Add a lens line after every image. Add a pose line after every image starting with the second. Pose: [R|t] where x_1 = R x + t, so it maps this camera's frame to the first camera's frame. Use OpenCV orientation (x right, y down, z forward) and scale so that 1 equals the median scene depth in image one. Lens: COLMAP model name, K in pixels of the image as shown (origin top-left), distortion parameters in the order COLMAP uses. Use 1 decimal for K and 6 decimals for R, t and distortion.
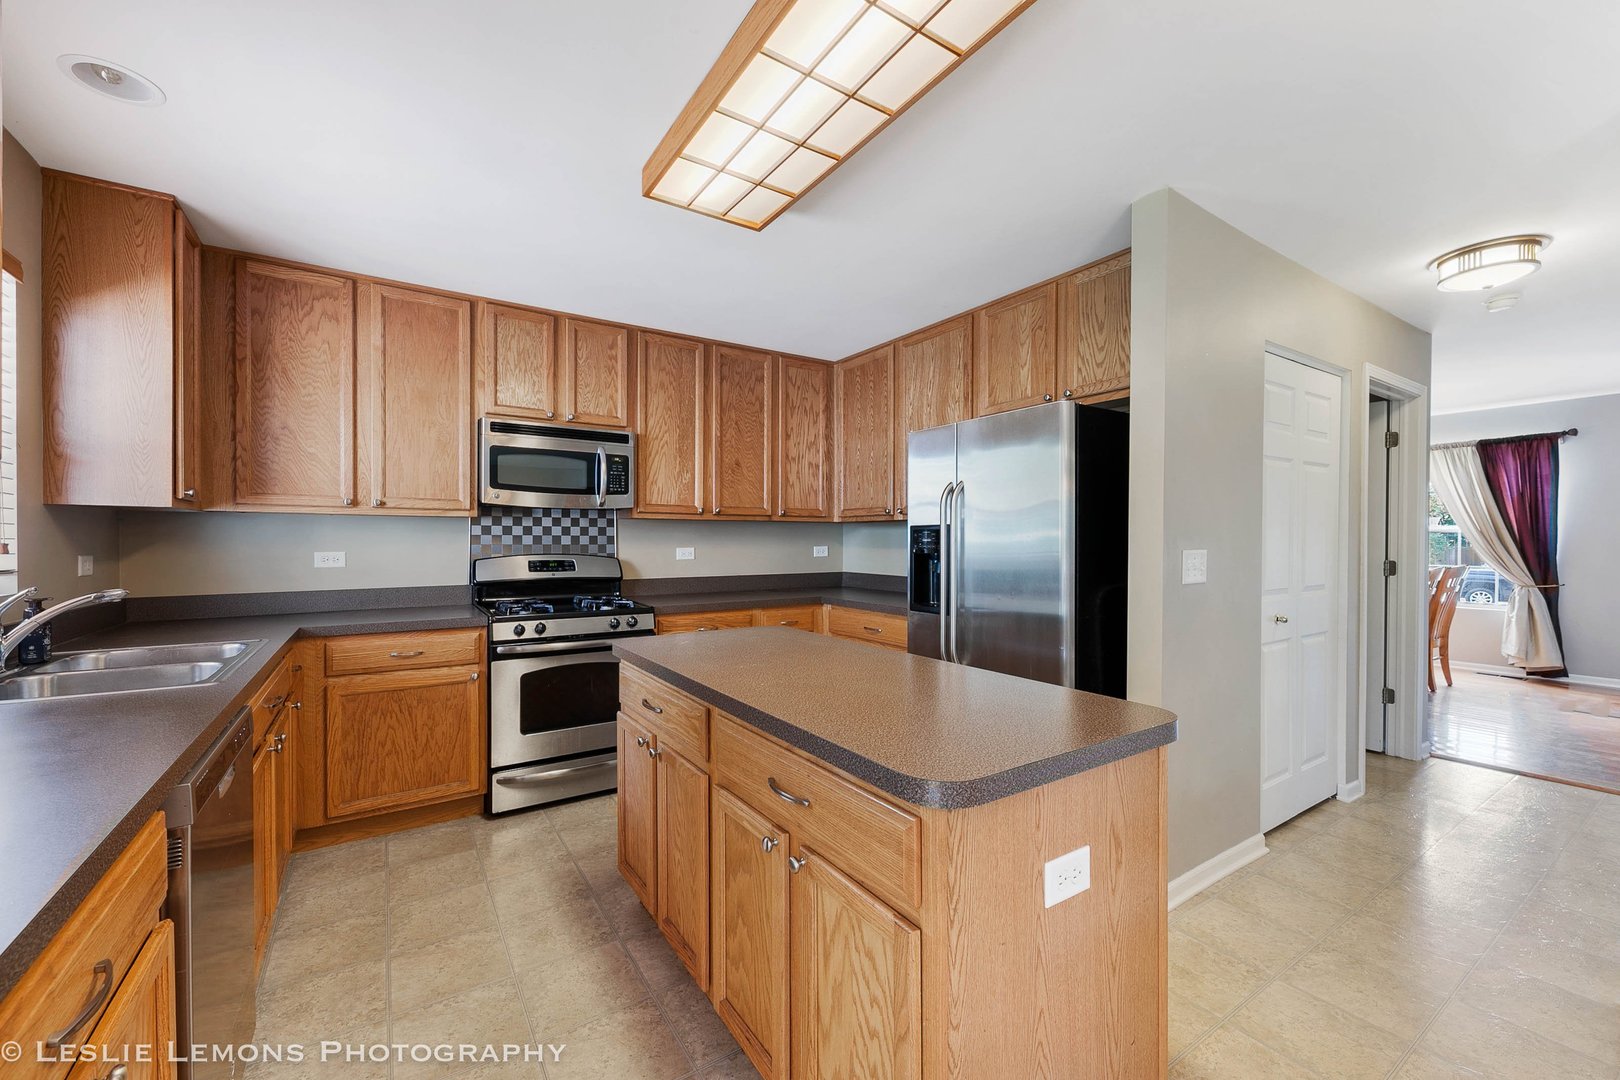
lens RADIAL K [[645.4, 0, 807.5], [0, 645.4, 543.8], [0, 0, 1]] dist [0.007110, -0.000254]
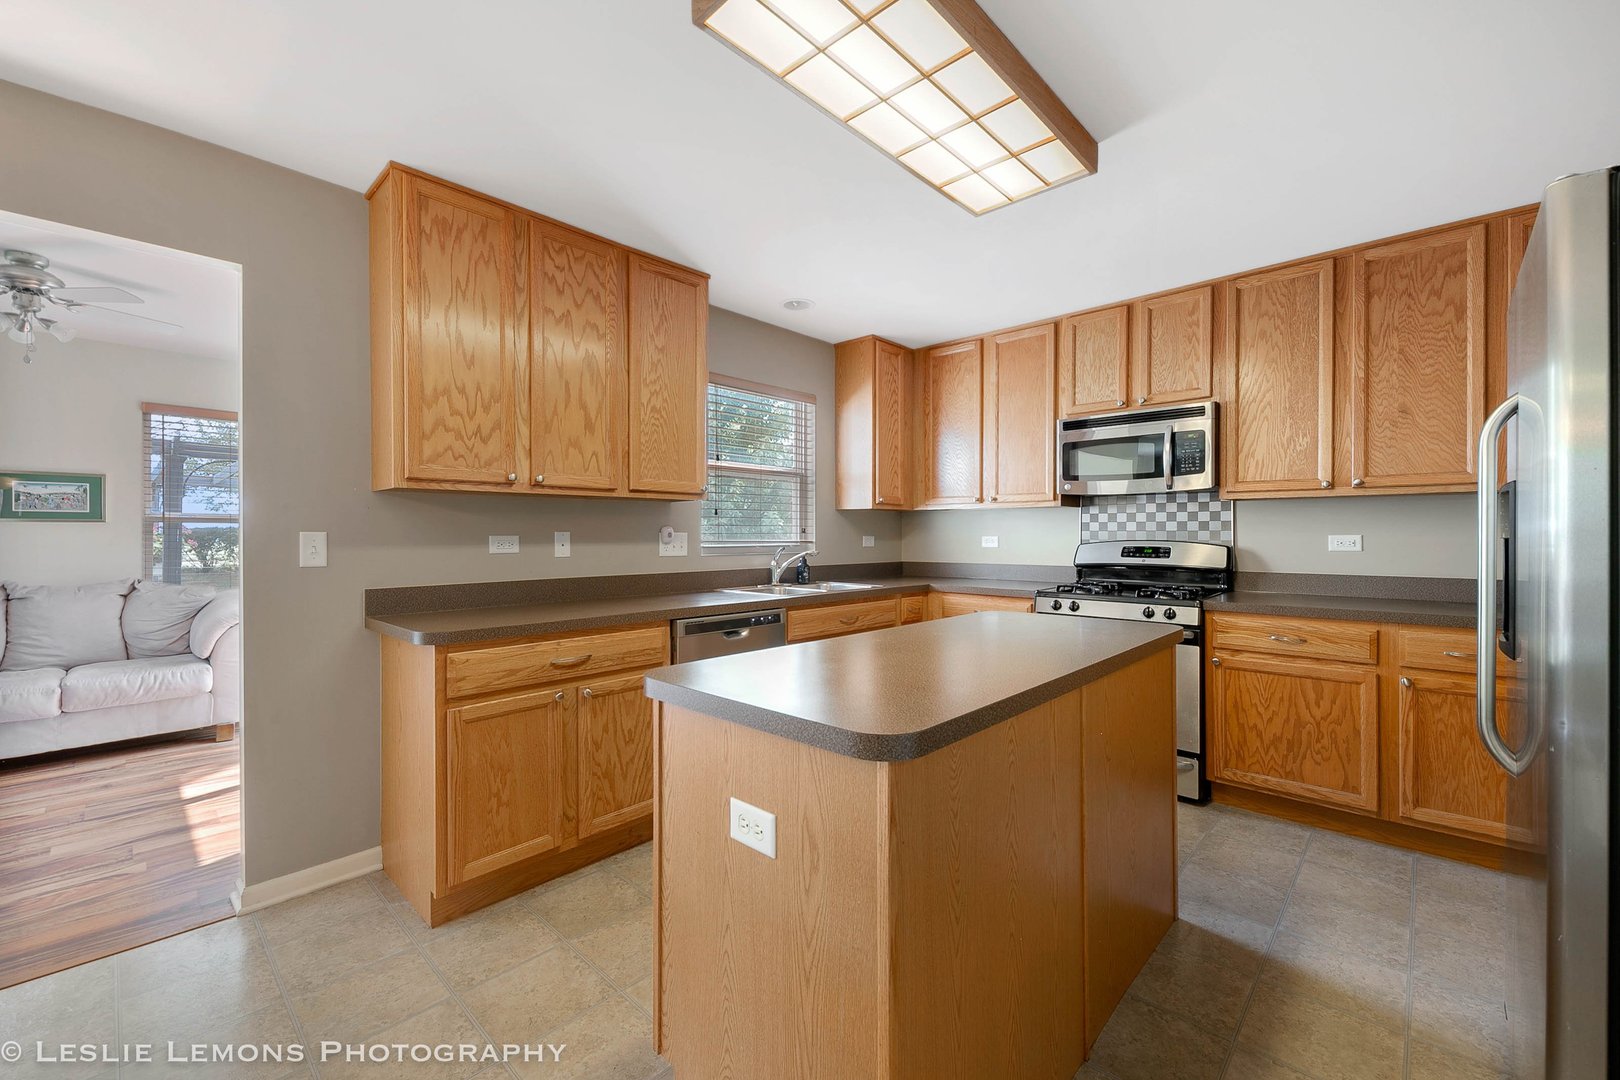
lens RADIAL K [[644.3, 0, 808.0], [0, 644.3, 533.8], [0, 0, 1]] dist [0.011740, -0.006148]
pose [[0.234230, -0.002226, -0.972179, 0.485908], [-0.007162, 0.999966, -0.004016, 0.015121], [0.972155, 0.007903, 0.234207, 0.283508]]
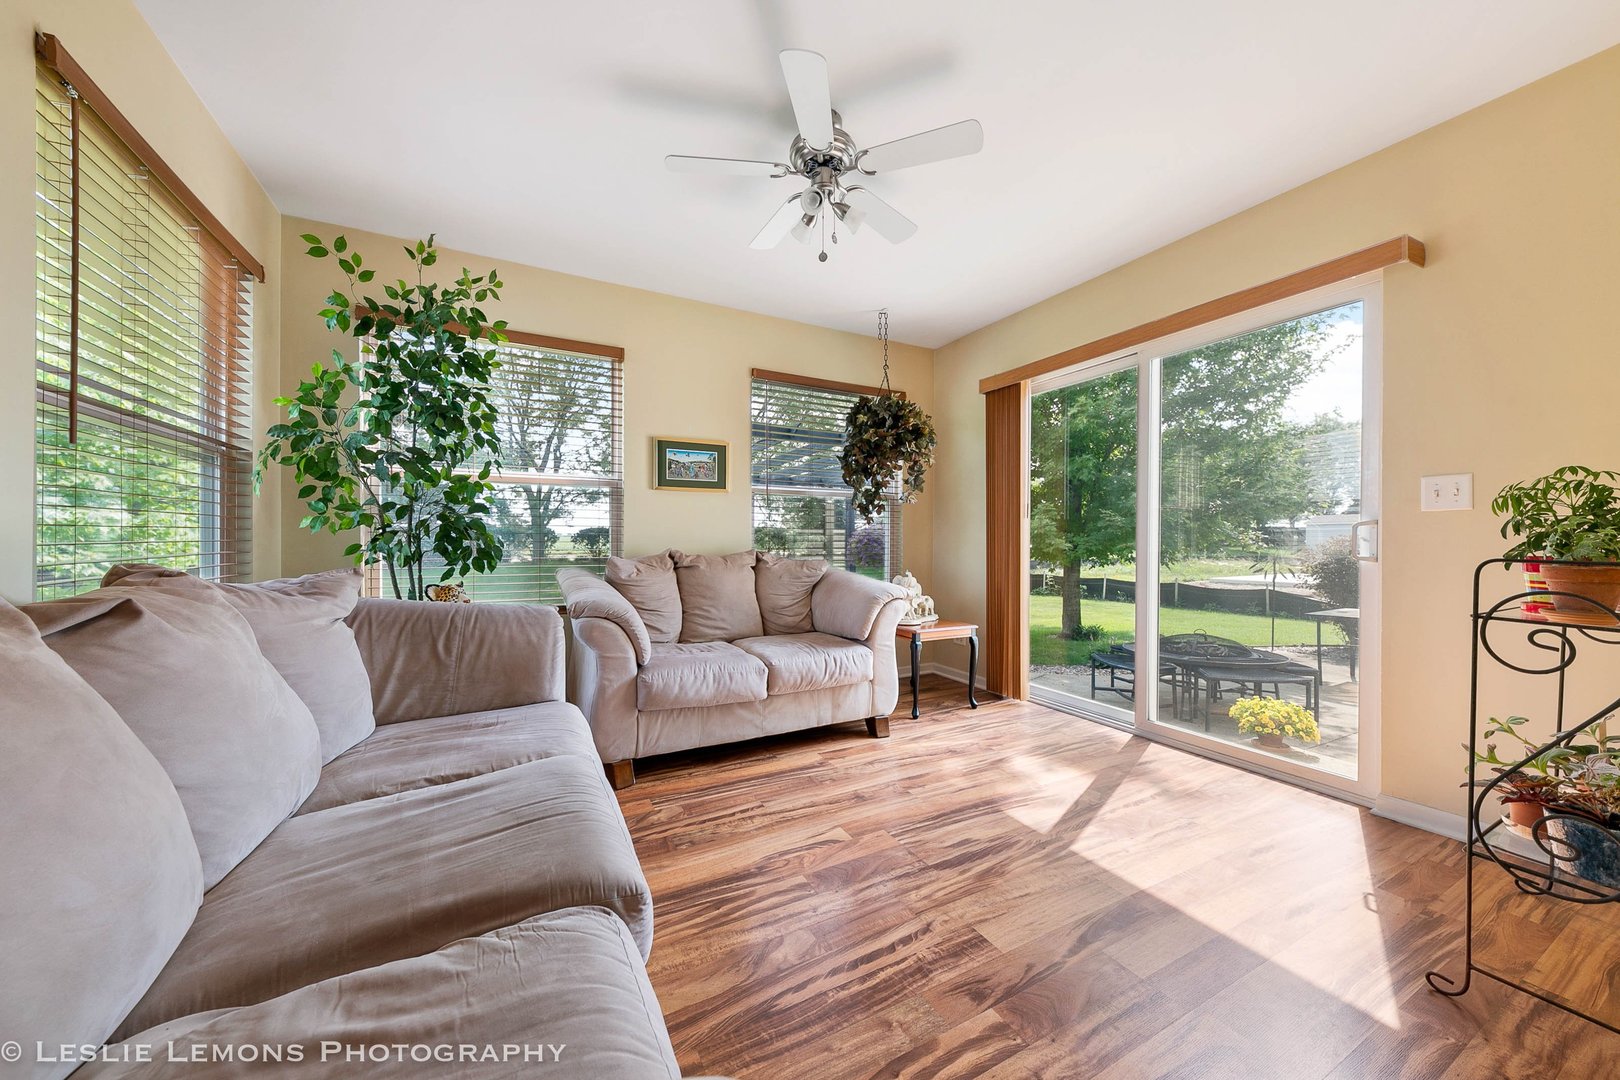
lens RADIAL K [[560.7, 0, 810.0], [0, 560.7, 540.0], [0, 0, 1]] dist [0.011146, -0.006754]
pose [[-0.092929, 0.001502, -0.995672, -0.015959], [-0.010370, 0.999943, 0.002476, 0.083691], [0.995619, 0.010555, -0.092908, -0.495266]]
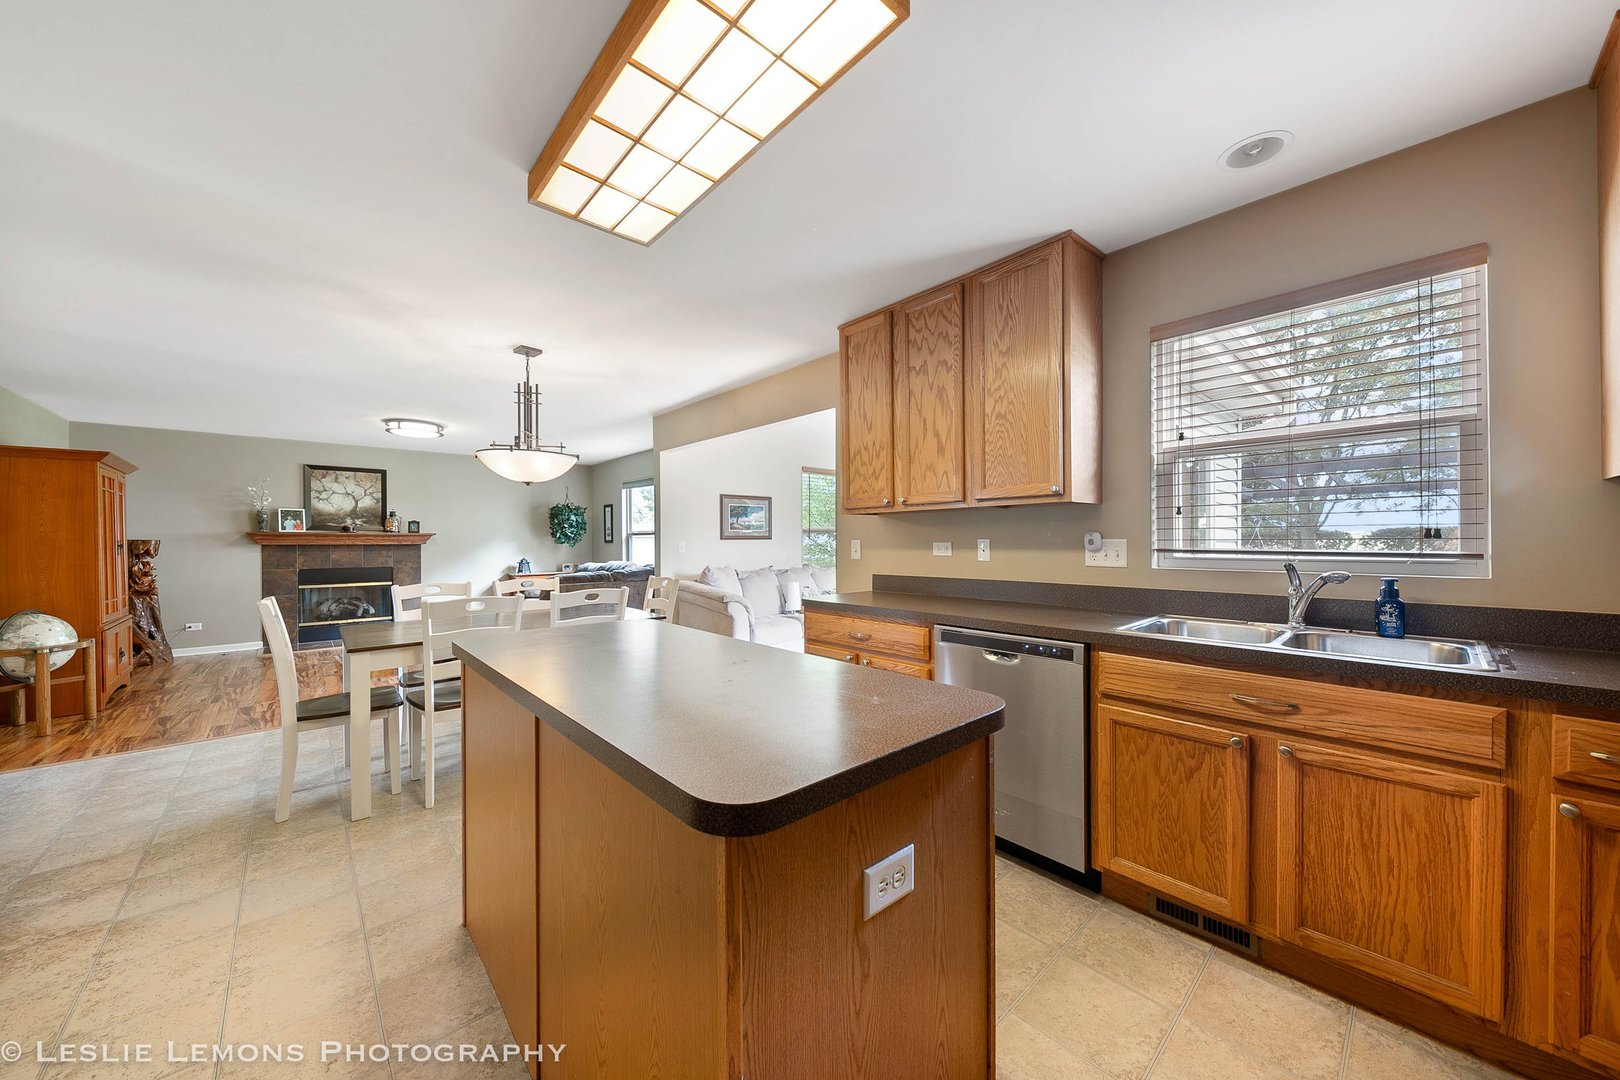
lens RADIAL K [[560.7, 0, 810.0], [0, 560.7, 540.0], [0, 0, 1]] dist [0.011146, -0.006754]
pose [[-0.986995, 0.005511, -0.160658, -0.034409], [0.004070, 0.999948, 0.009299, 0.003405], [0.160701, 0.008524, -0.986966, 0.984097]]
